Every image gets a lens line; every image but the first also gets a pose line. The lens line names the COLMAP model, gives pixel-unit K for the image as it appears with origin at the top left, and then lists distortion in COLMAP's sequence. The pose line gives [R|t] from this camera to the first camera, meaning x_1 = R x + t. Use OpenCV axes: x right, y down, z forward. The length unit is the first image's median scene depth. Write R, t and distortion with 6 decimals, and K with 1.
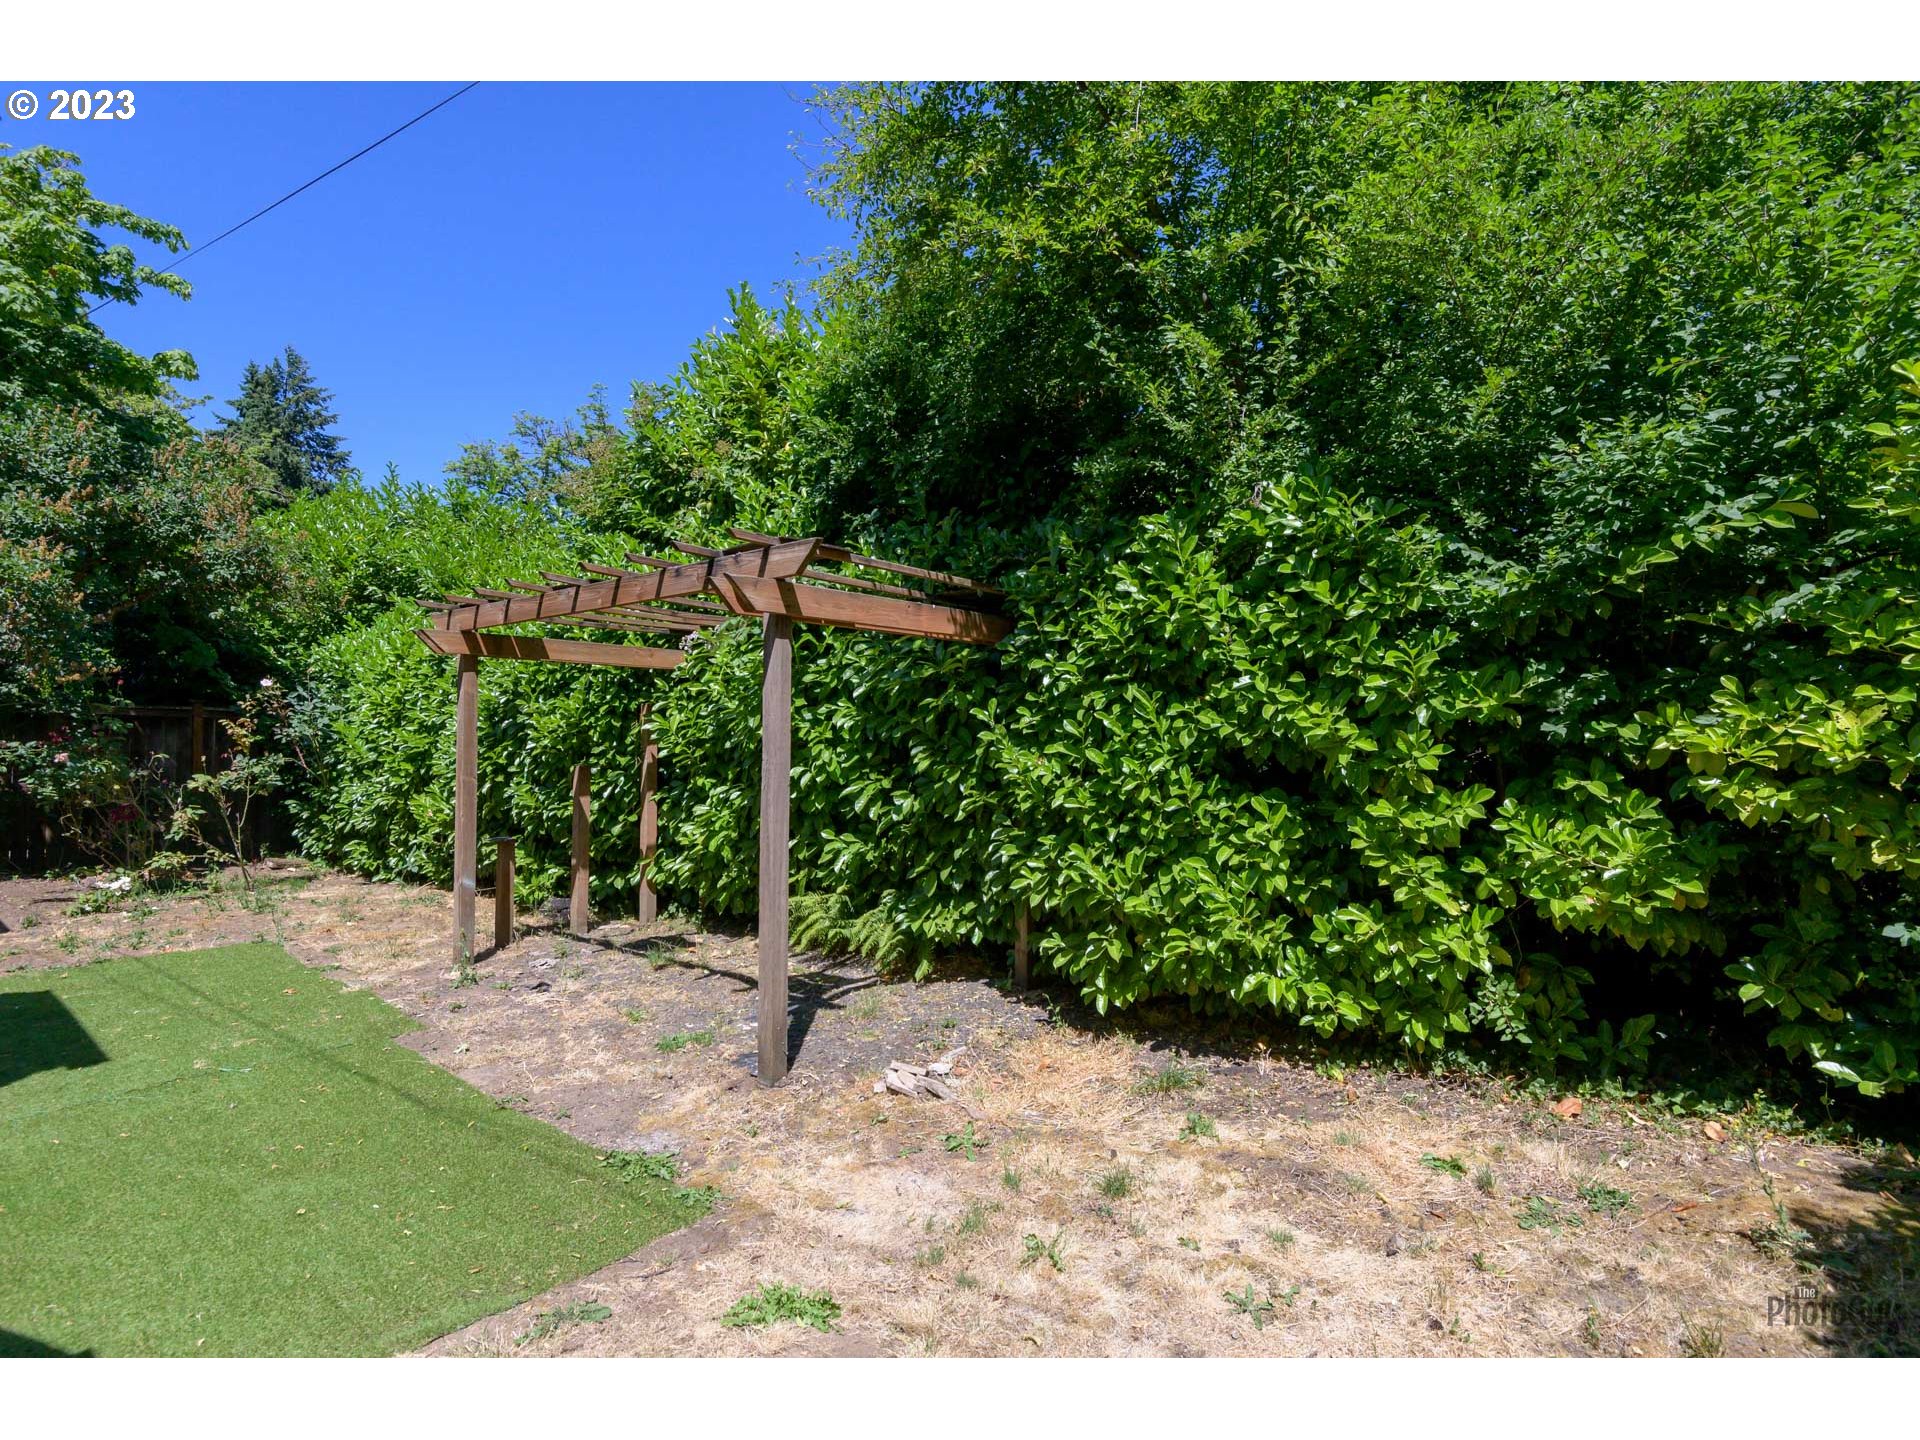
lens RADIAL K [[912.6, 0, 954.5], [0, 912.6, 718.6], [0, 0, 1]] dist [0.036516, -0.029539]
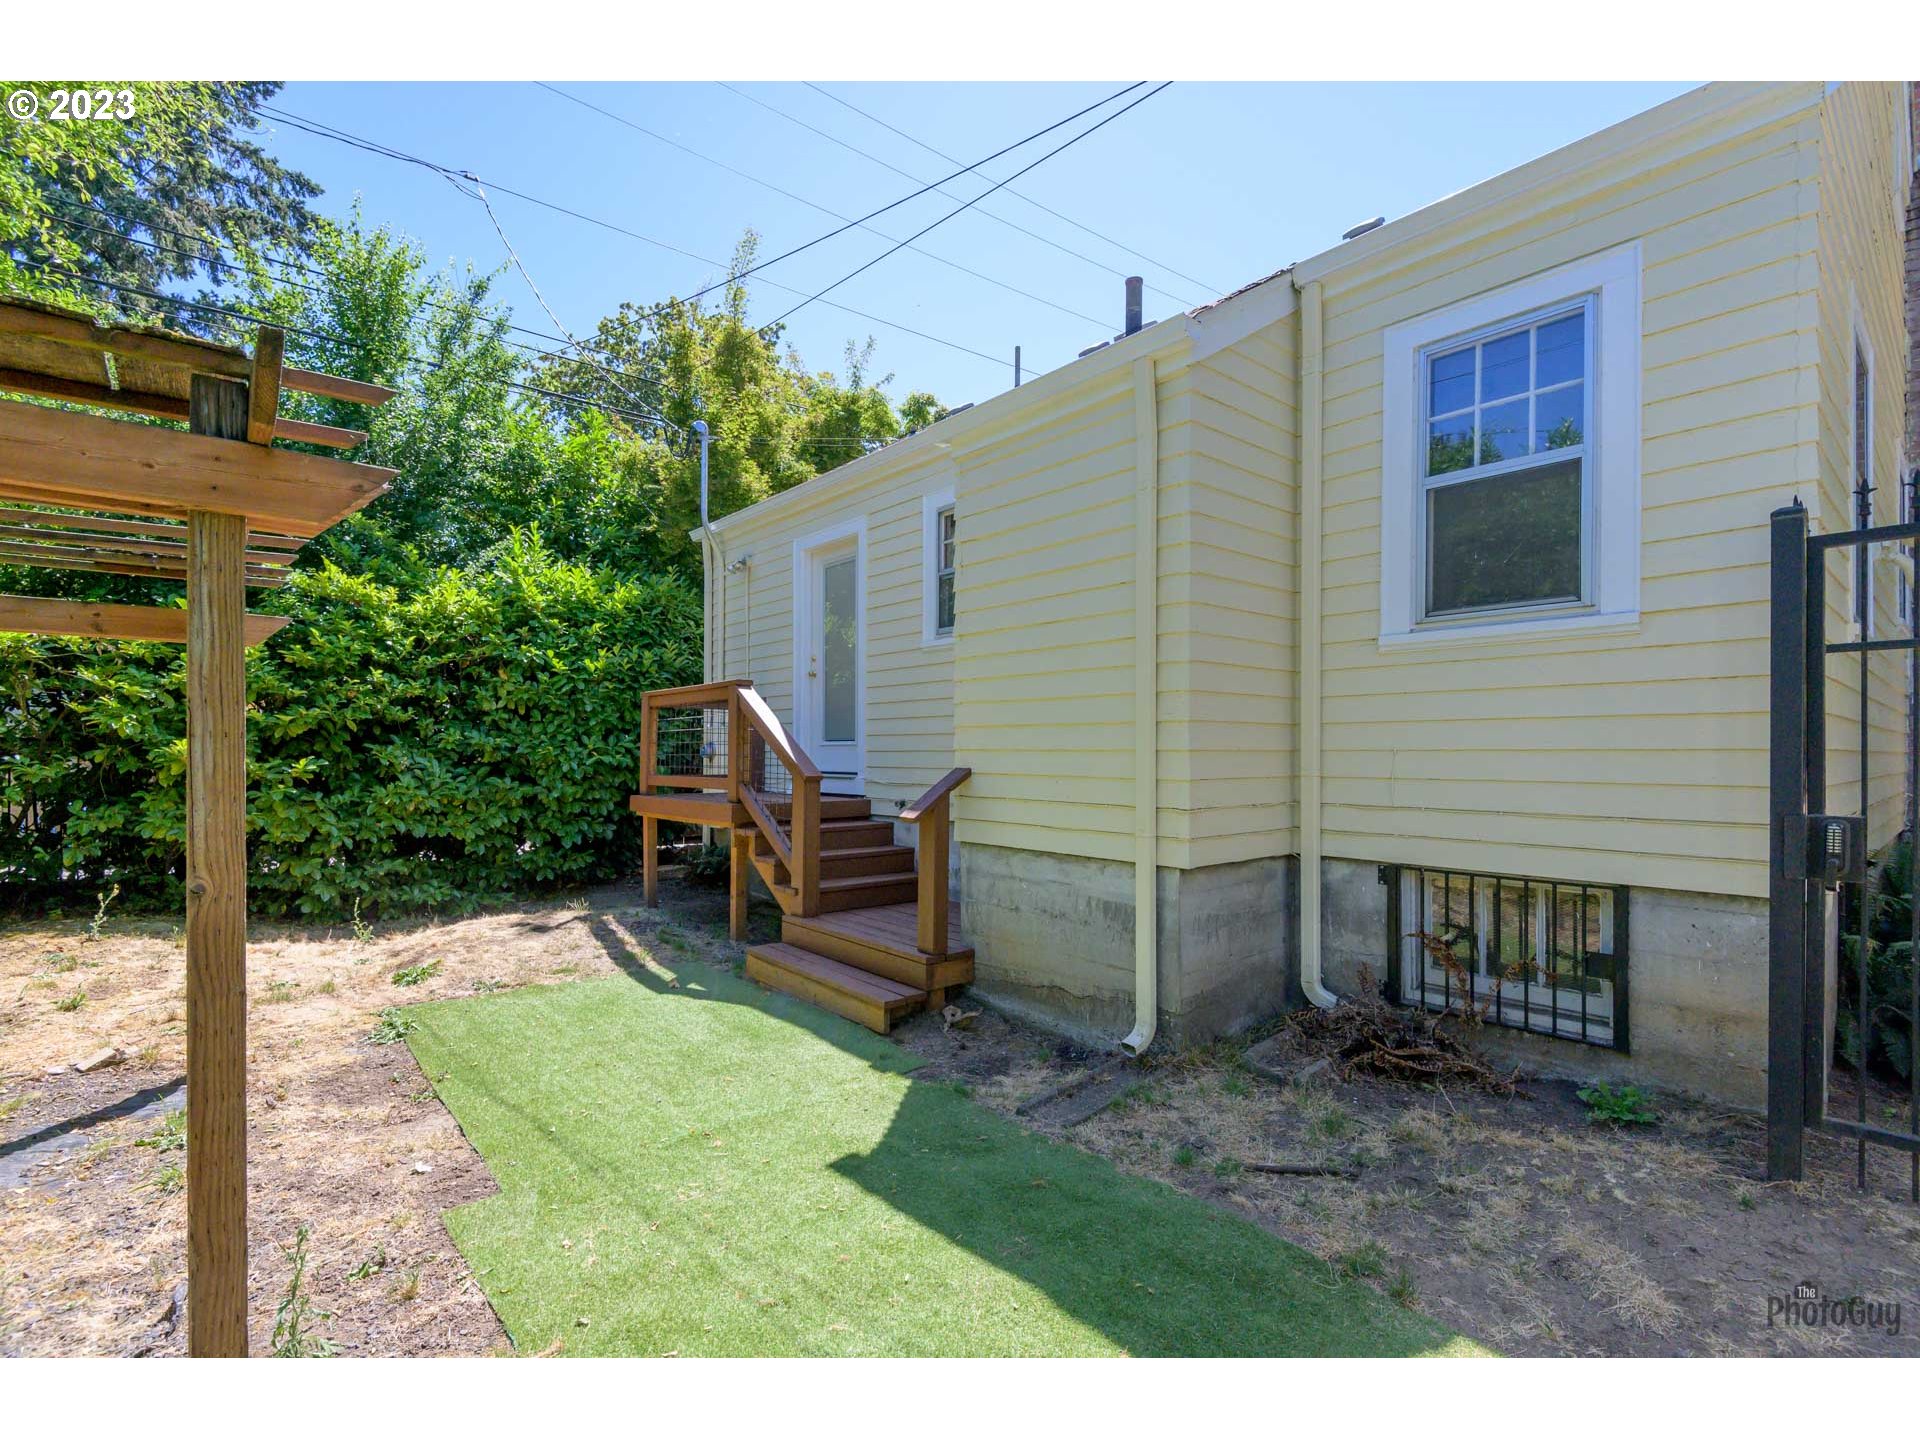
lens RADIAL K [[912.6, 0, 954.5], [0, 912.6, 718.6], [0, 0, 1]] dist [0.036516, -0.029539]
pose [[-0.980847, 0.009342, 0.194555, -0.929282], [0.002042, 0.999287, -0.037690, 0.002799], [-0.194769, -0.036570, -0.980167, 1.394877]]
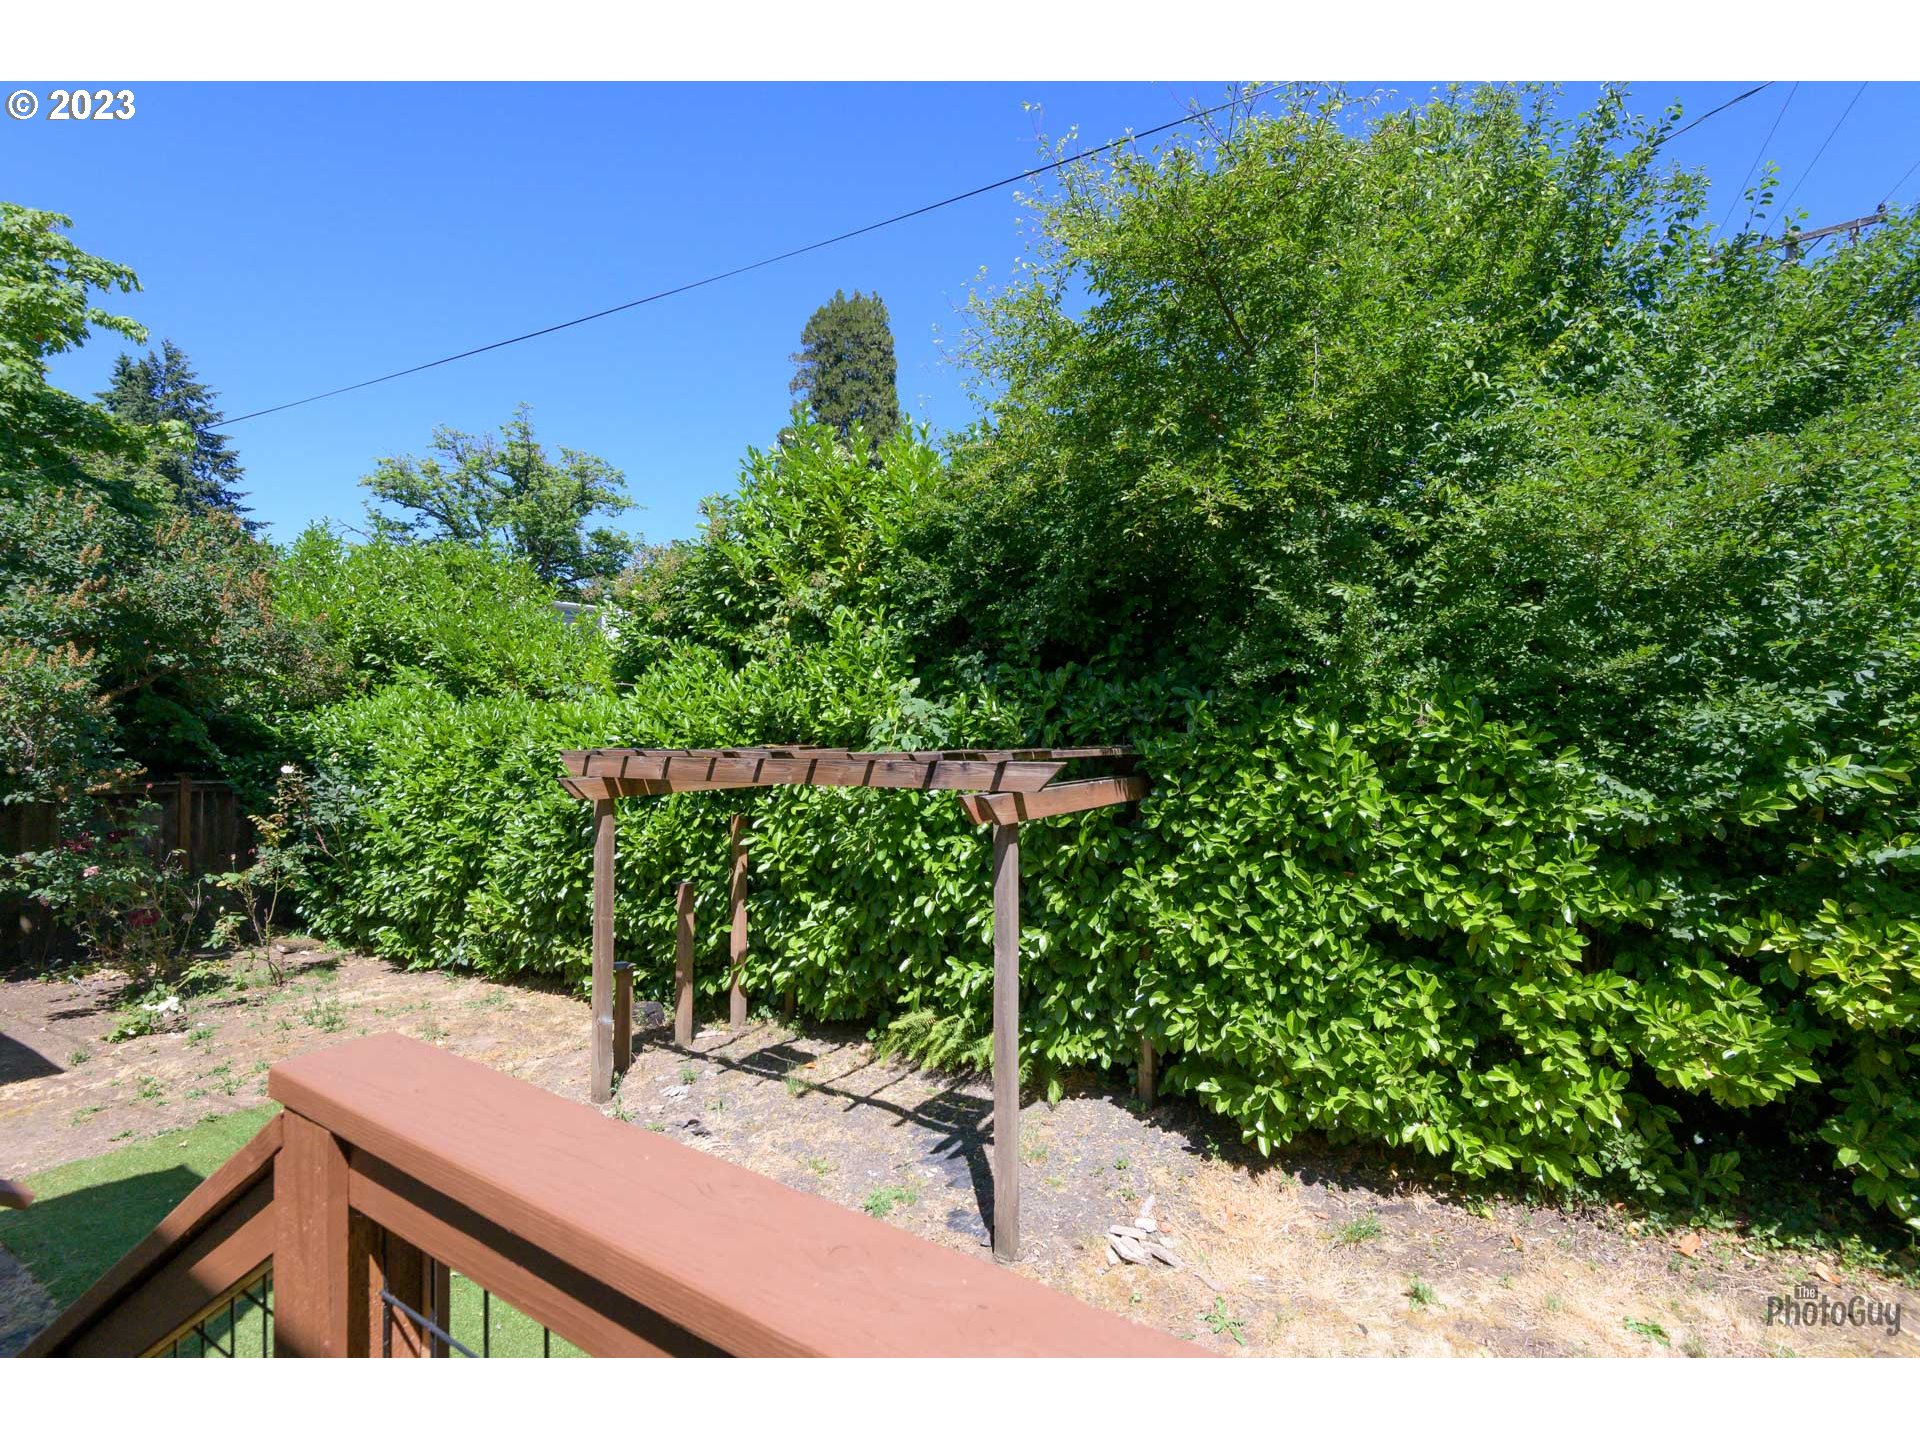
lens RADIAL K [[856.9, 0, 960.0], [0, 856.9, 720.0], [0, 0, 1]] dist [0.038623, -0.022103]
pose [[0.992831, -0.000856, 0.119520, -0.268366], [0.000772, 0.999999, 0.000750, -0.169837], [-0.119520, -0.000653, 0.992832, -0.010496]]
